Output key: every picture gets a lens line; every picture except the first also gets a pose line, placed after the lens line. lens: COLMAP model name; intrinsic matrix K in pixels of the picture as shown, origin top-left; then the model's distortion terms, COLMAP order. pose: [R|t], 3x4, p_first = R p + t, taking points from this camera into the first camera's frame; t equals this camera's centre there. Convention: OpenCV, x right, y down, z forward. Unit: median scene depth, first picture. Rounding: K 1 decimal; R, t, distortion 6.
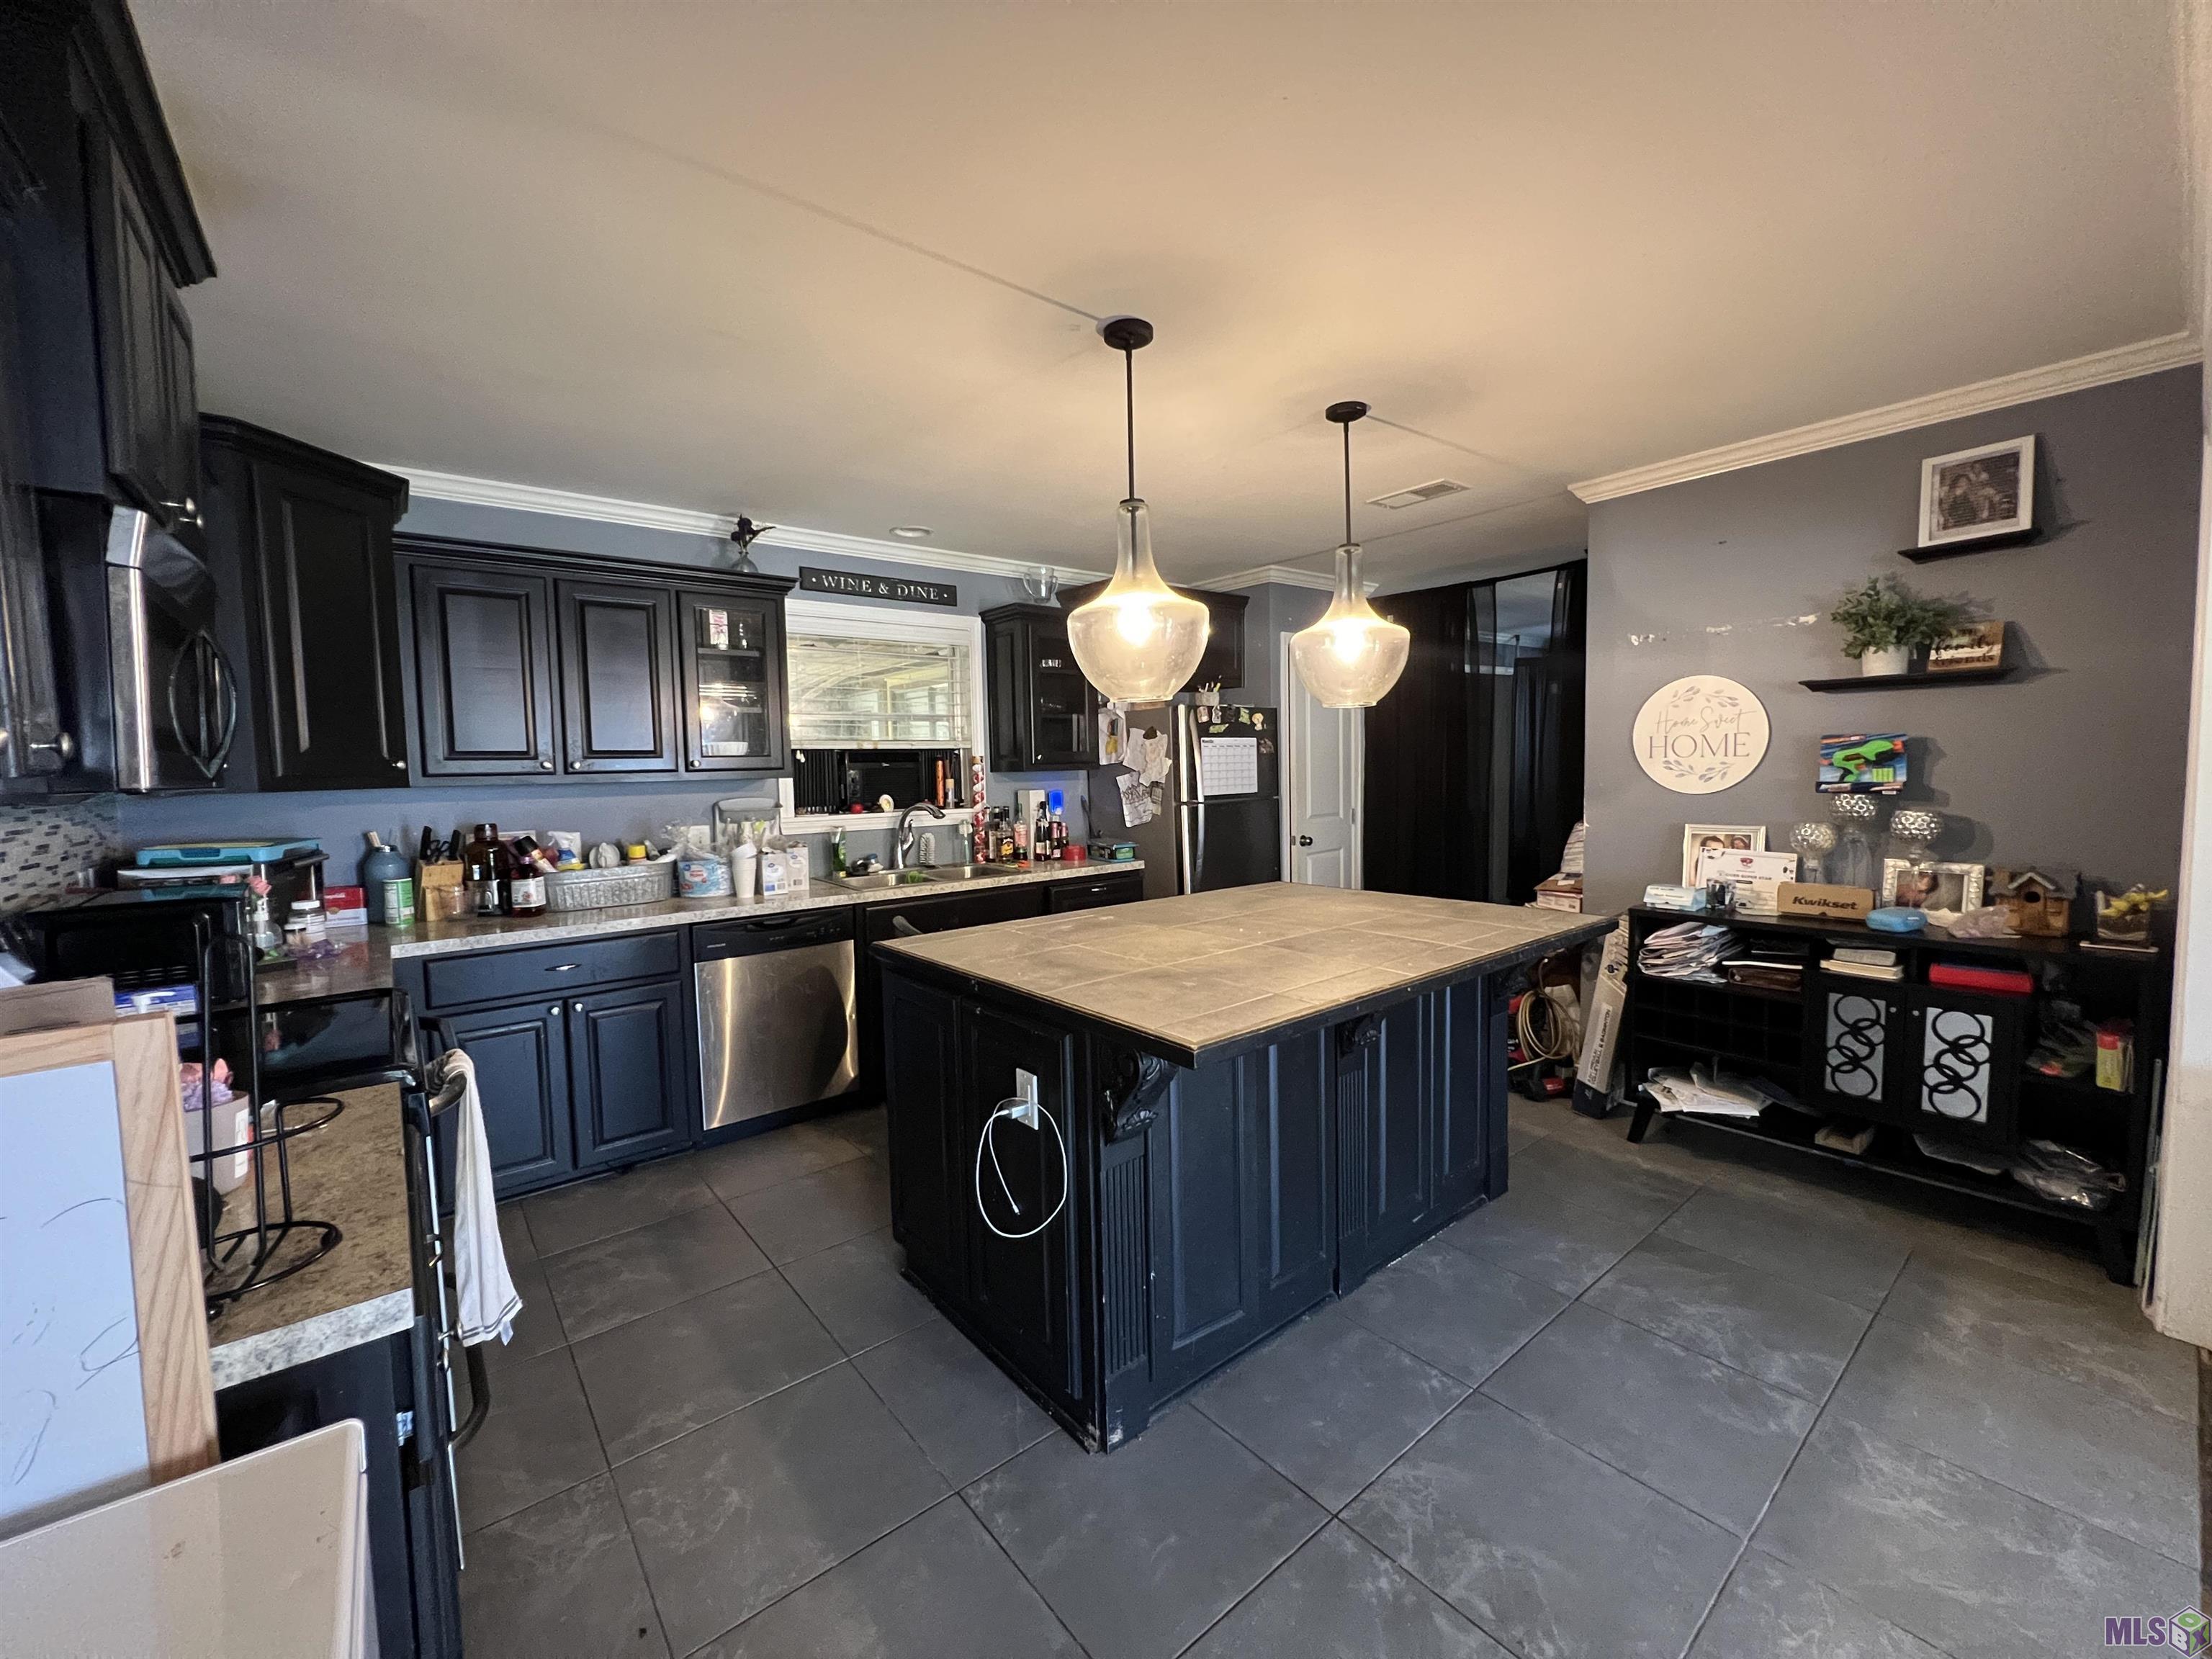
lens RADIAL K [[886.8, 0, 1105.9], [0, 886.8, 817.9], [0, 0, 1]] dist [-0.002824, -0.000010]
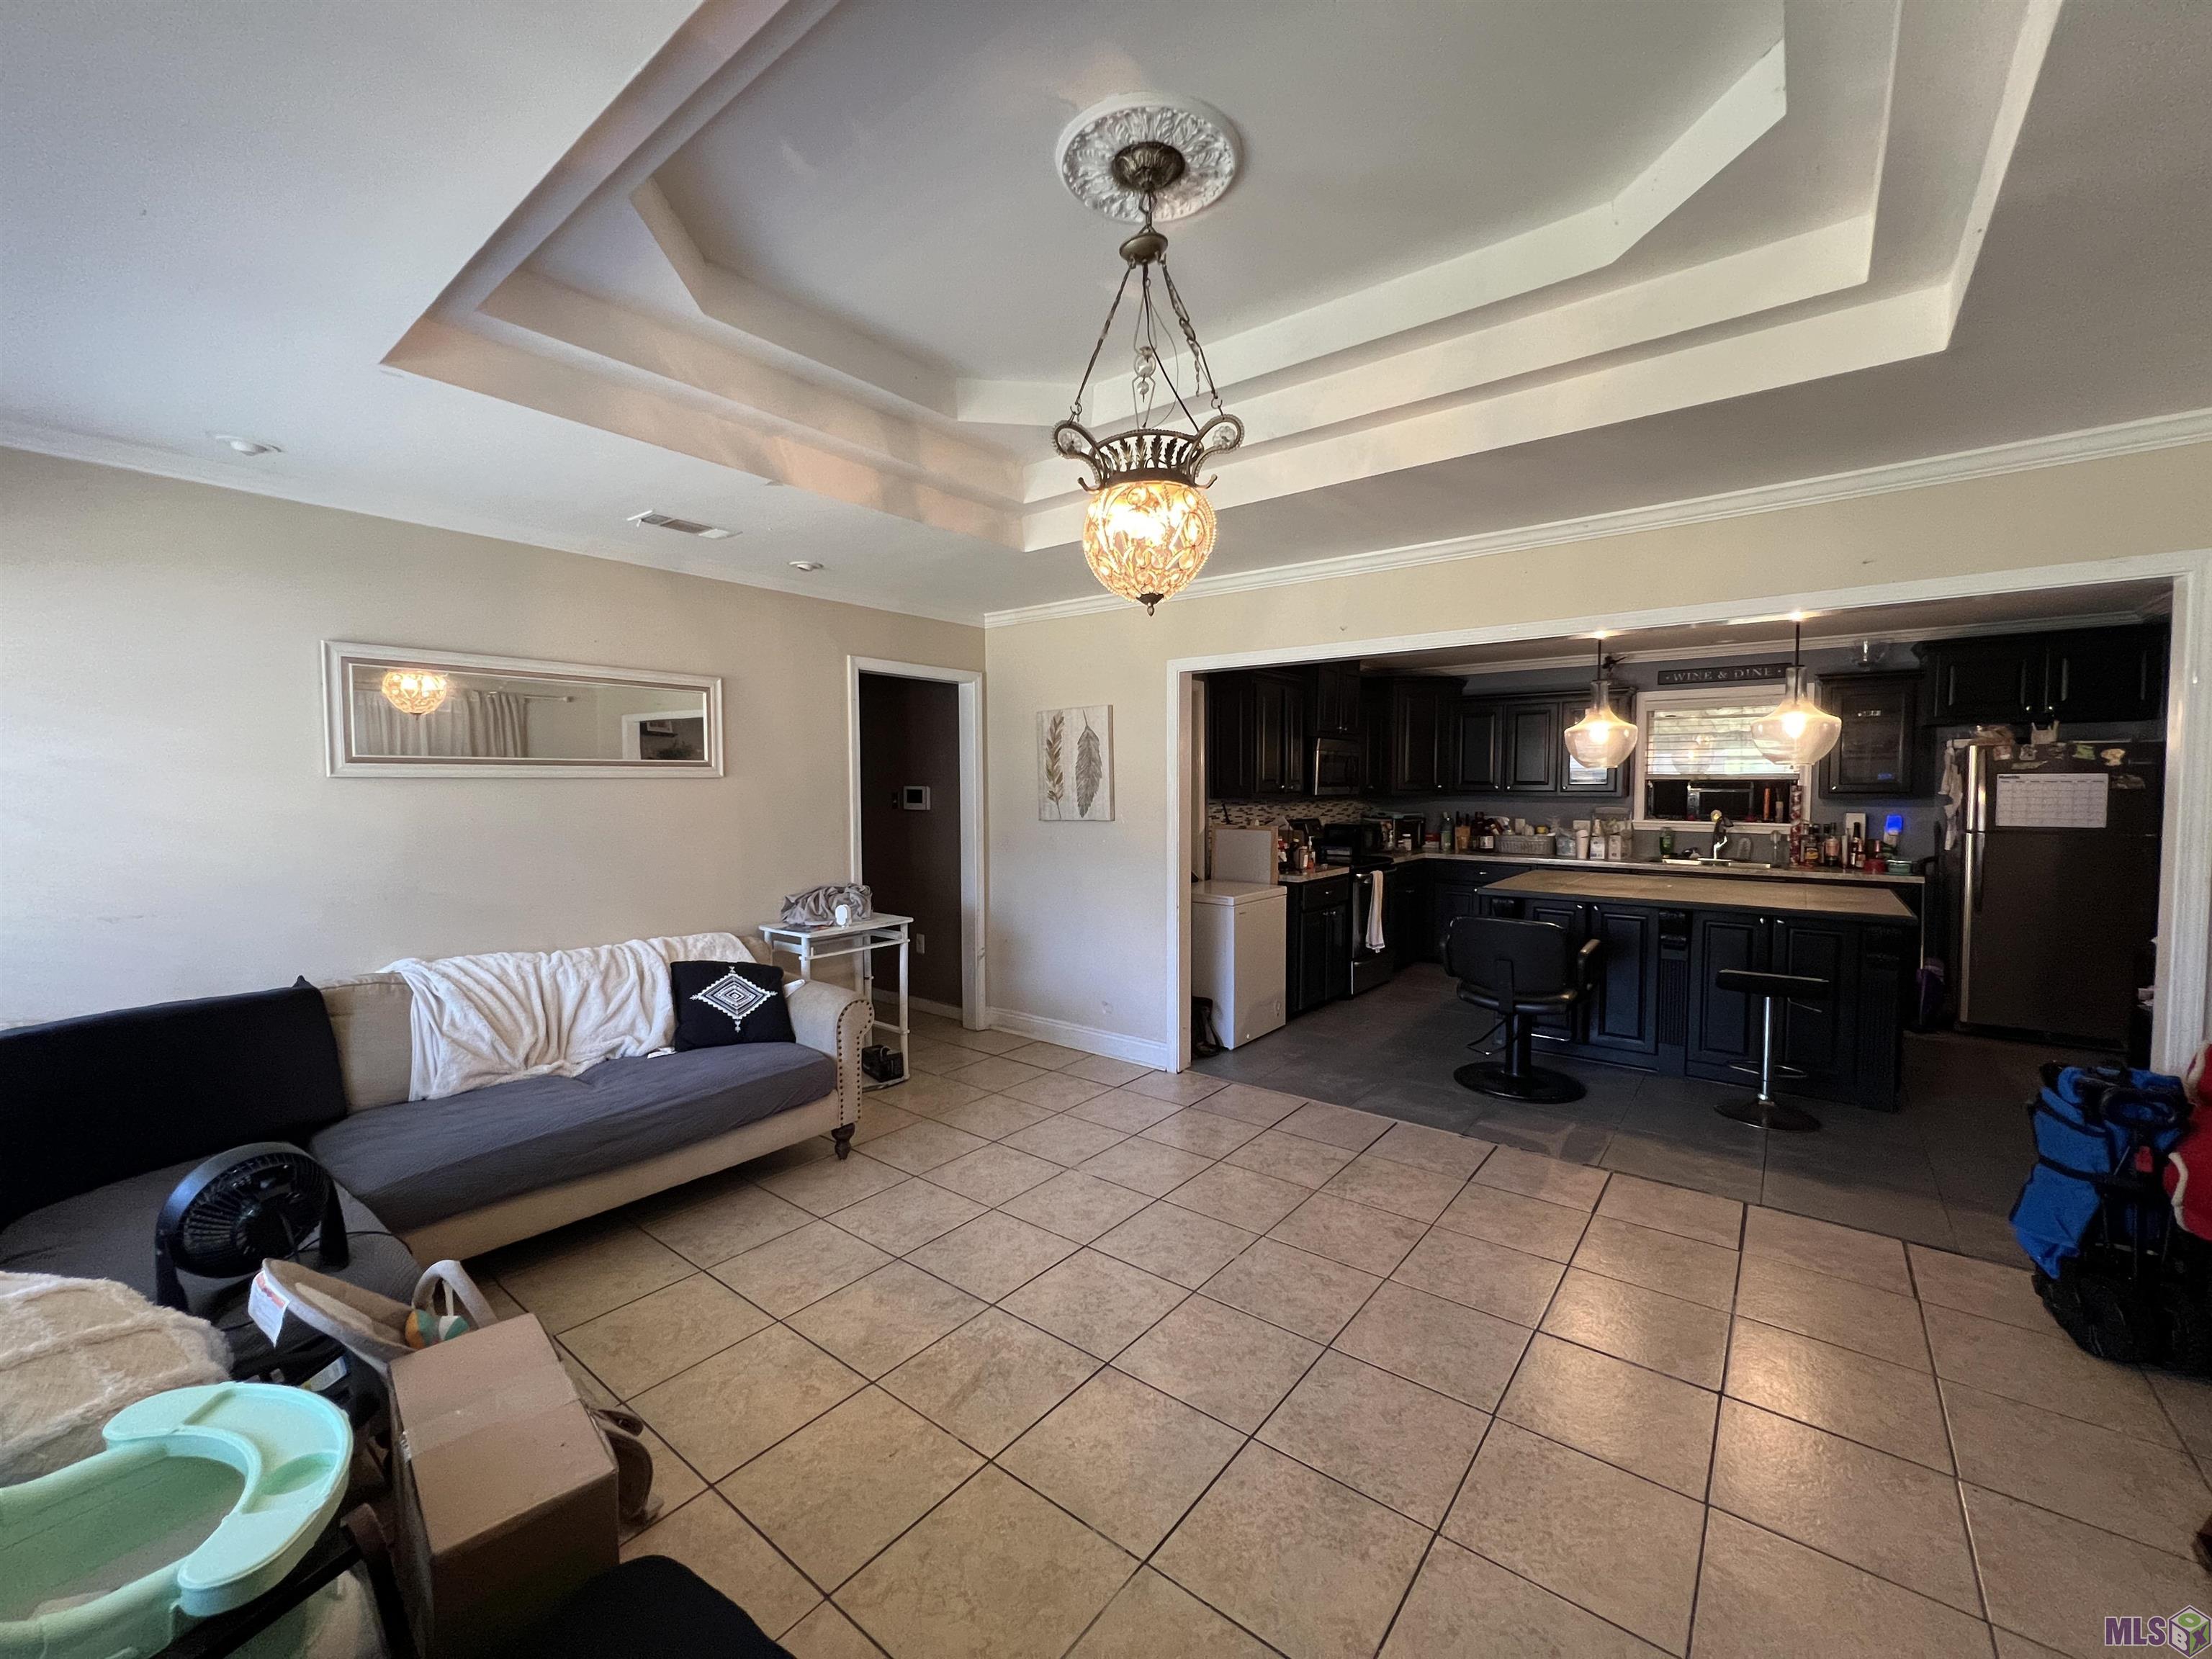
lens RADIAL K [[887.8, 0, 1104.4], [0, 887.8, 824.1], [0, 0, 1]] dist [-0.000802, -0.000241]
pose [[0.219180, 0.067446, -0.973351, 1.000784], [-0.062054, 0.996552, 0.055080, -0.020468], [0.973709, 0.048328, 0.222609, -0.356267]]
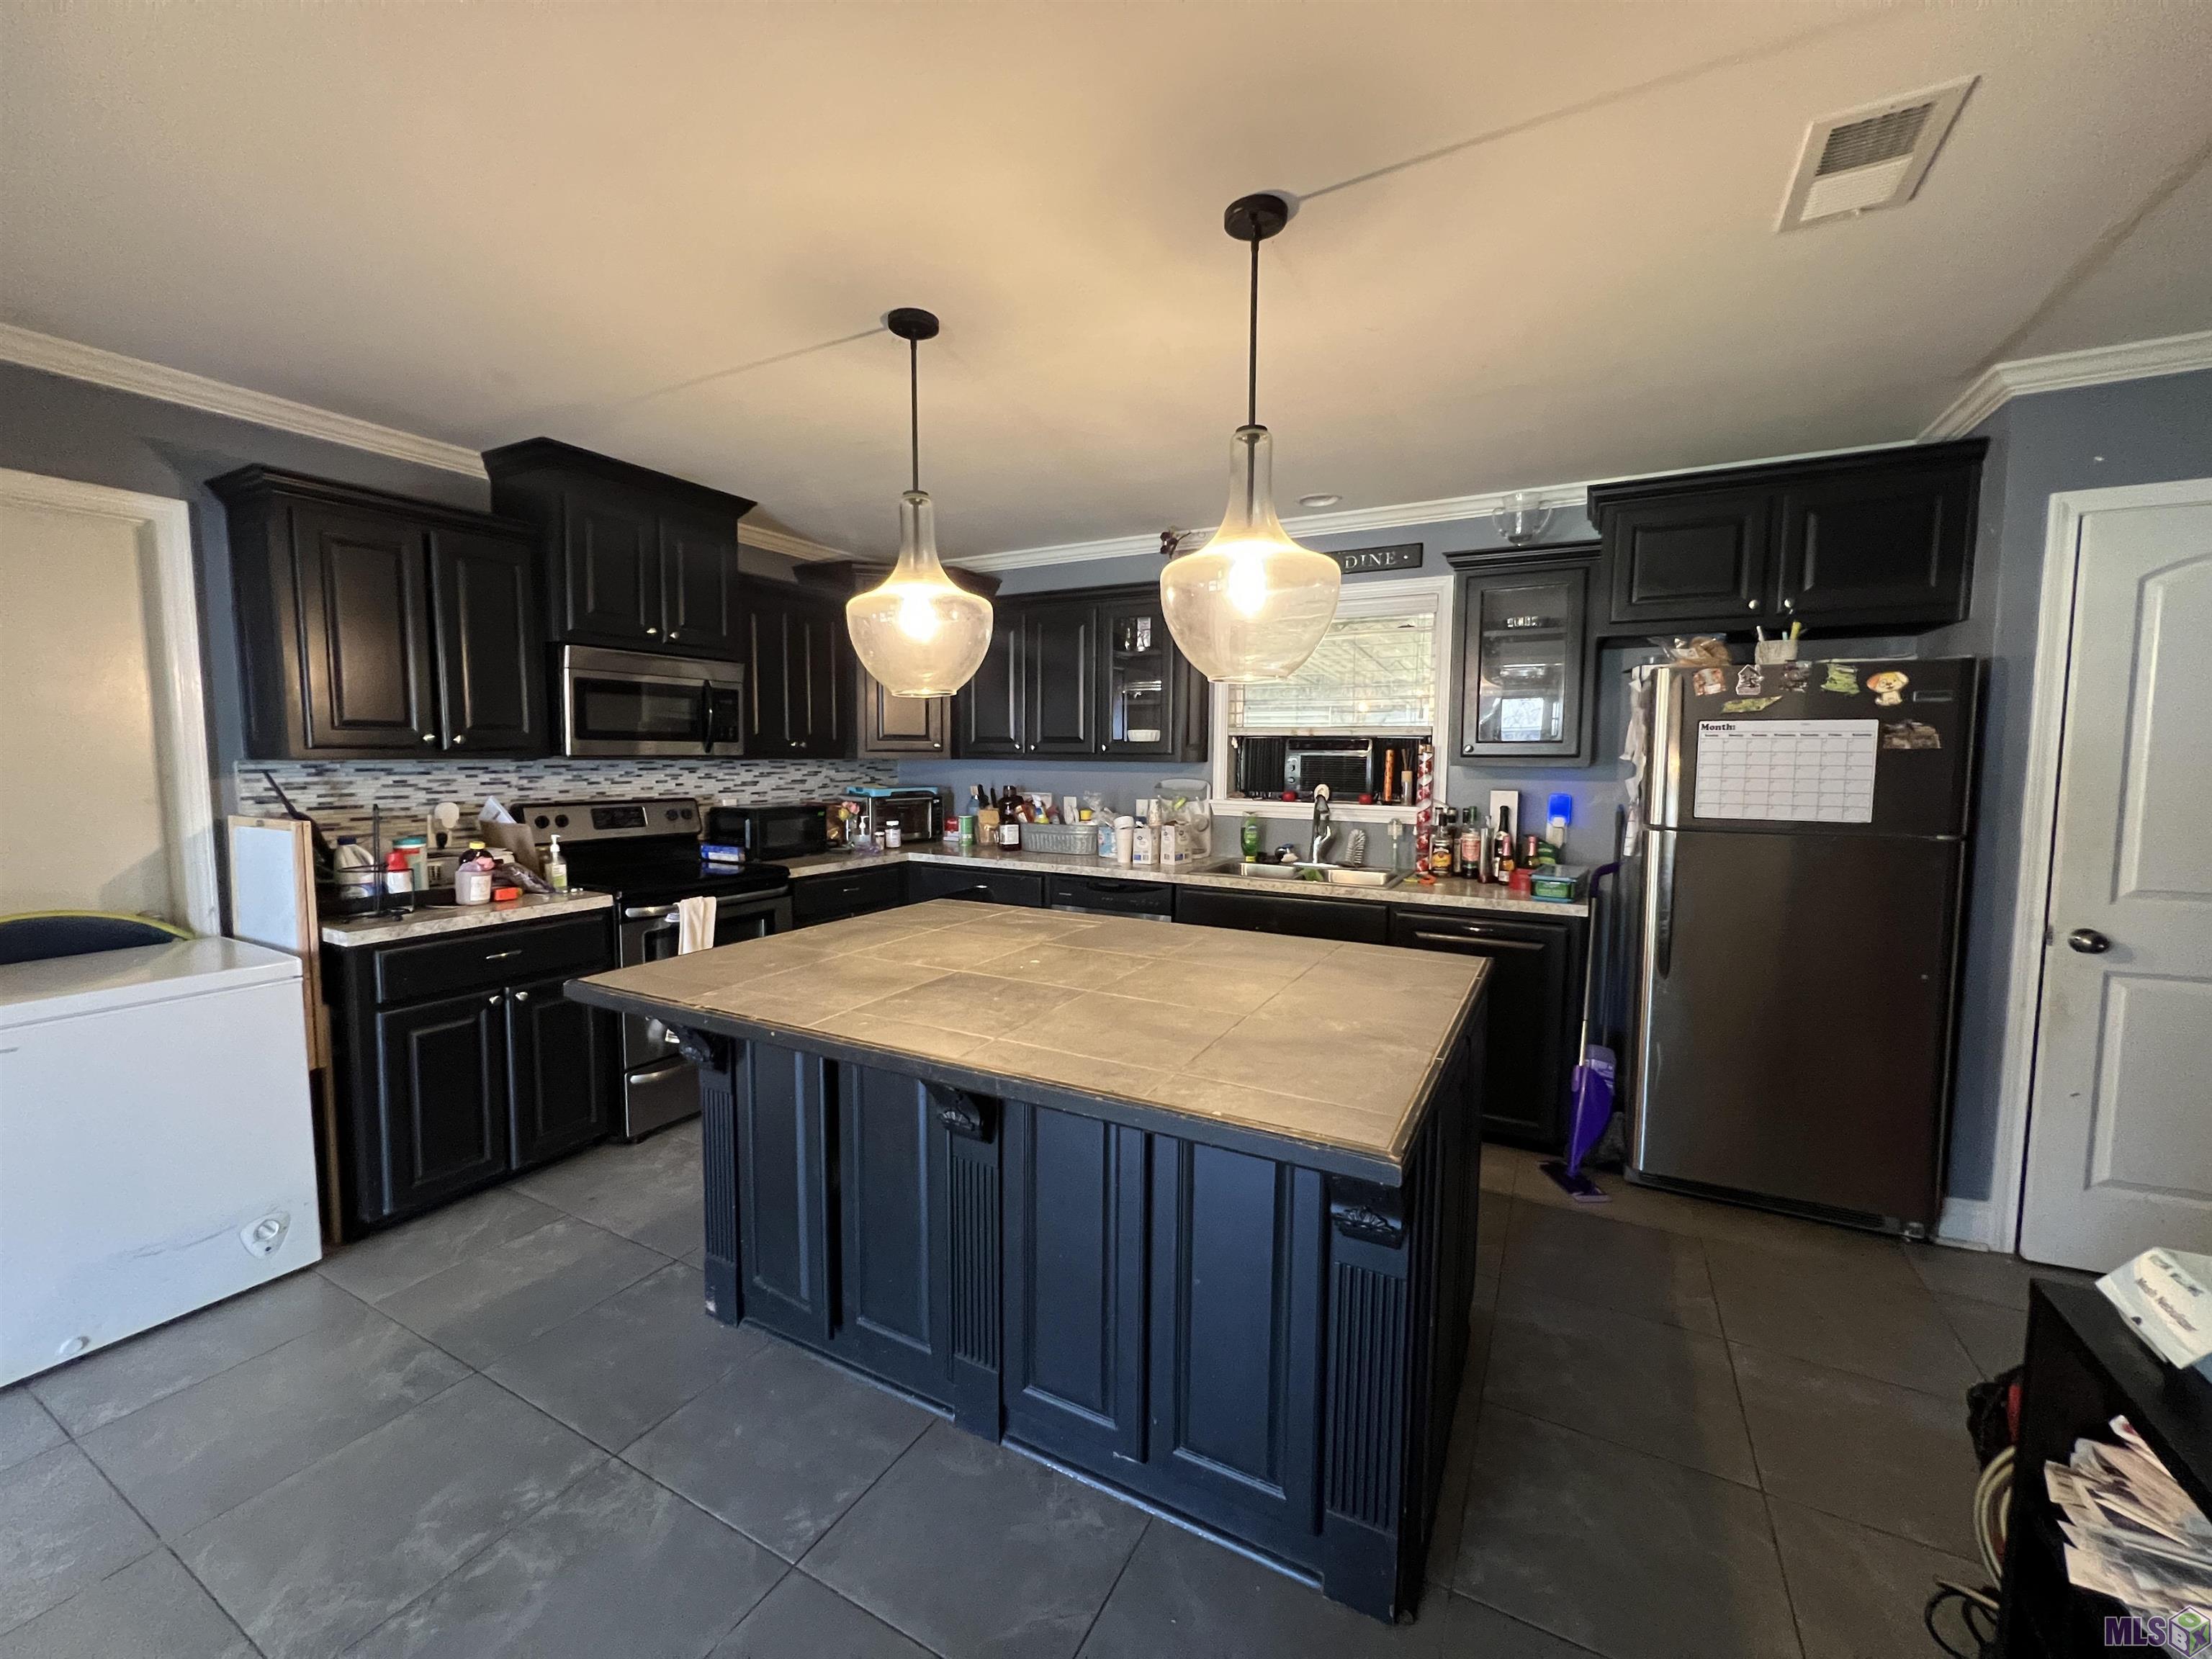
lens RADIAL K [[886.8, 0, 1106.8], [0, 886.8, 822.7], [0, 0, 1]] dist [-0.002824, -0.000010]
pose [[0.381853, 0.098536, -0.918955, 0.537987], [-0.071190, 0.994482, 0.077053, -0.041927], [0.921477, 0.035997, 0.386761, 0.423064]]
